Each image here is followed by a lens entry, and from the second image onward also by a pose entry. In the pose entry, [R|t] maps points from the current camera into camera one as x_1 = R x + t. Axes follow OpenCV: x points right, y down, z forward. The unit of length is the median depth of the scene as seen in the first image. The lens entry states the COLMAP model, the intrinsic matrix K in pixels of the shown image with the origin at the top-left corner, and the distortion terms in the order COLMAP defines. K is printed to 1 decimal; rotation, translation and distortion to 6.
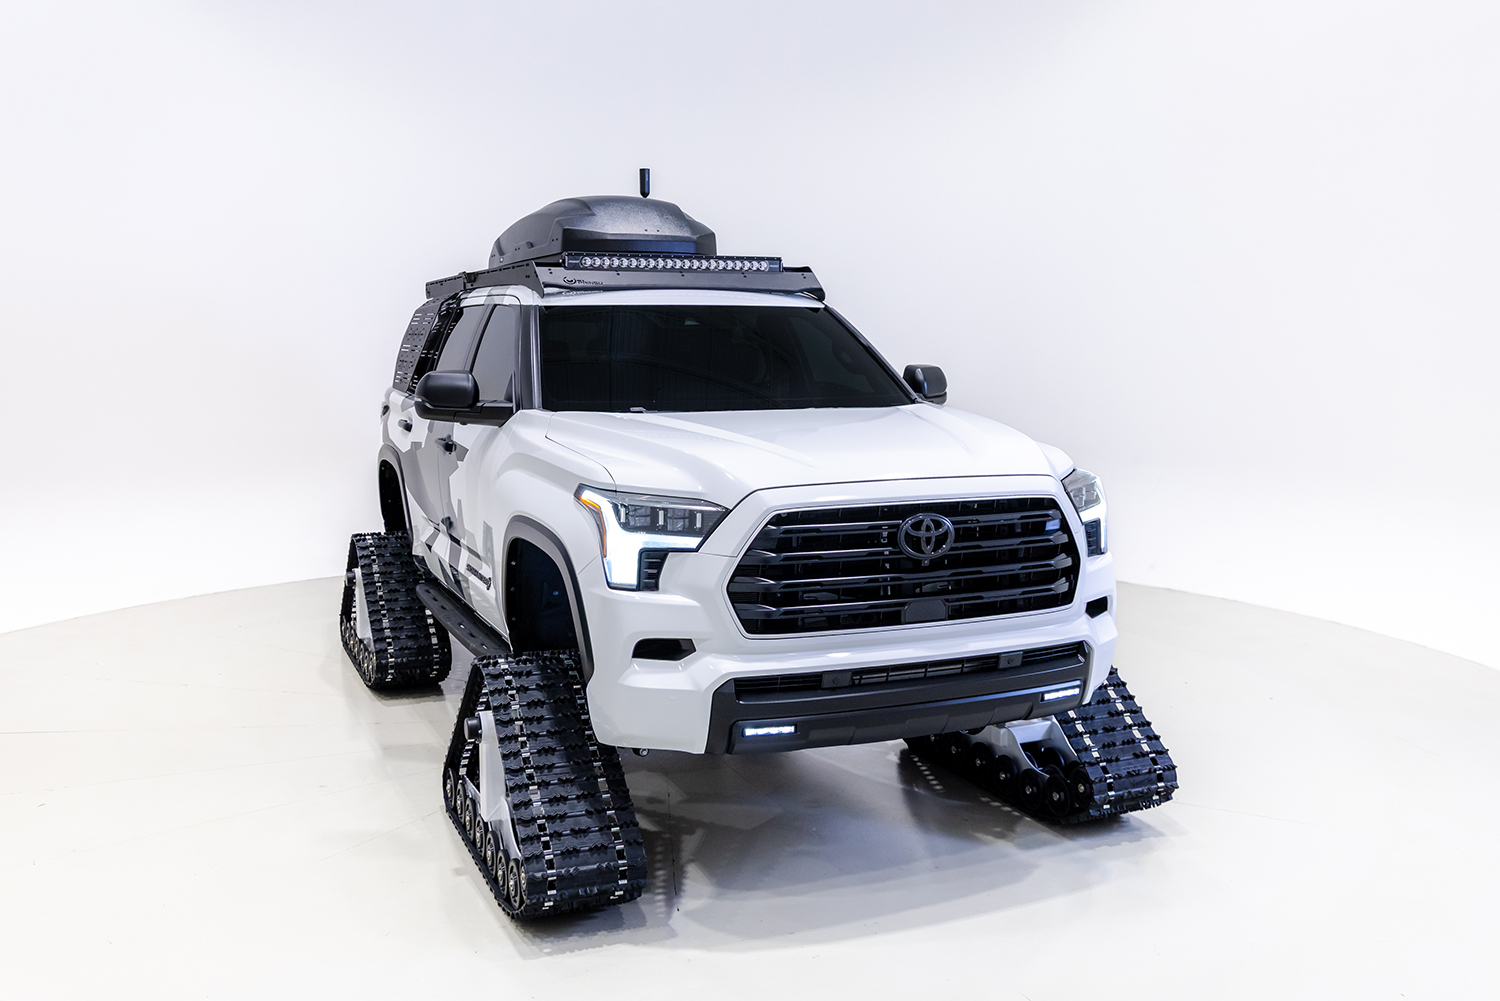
lens RADIAL K [[1327.4, 0, 750.1], [0, 1327.4, 488.3], [0, 0, 1]] dist [-0.040188, 0.004450]
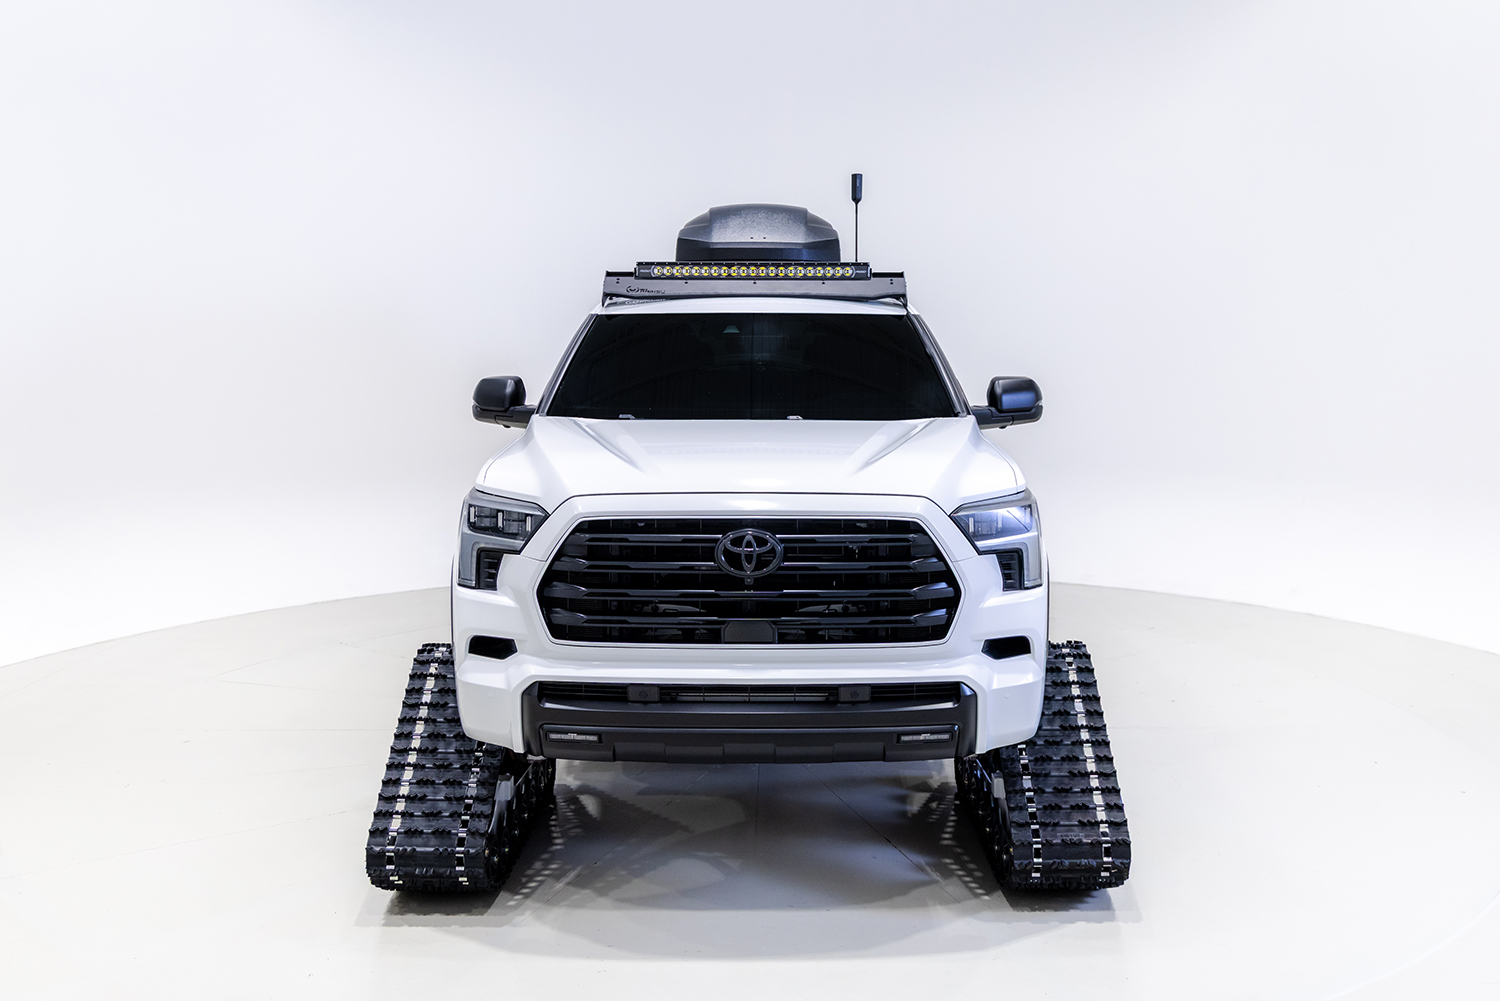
lens RADIAL K [[1341.6, 0, 750.0], [0, 1341.6, 517.2], [0, 0, 1]] dist [0.024048, -0.007708]
pose [[0.920381, 0.048080, -0.388054, 0.500947], [-0.044123, 0.998843, 0.019108, -0.007898], [0.388524, -0.000465, 0.921438, 0.112822]]
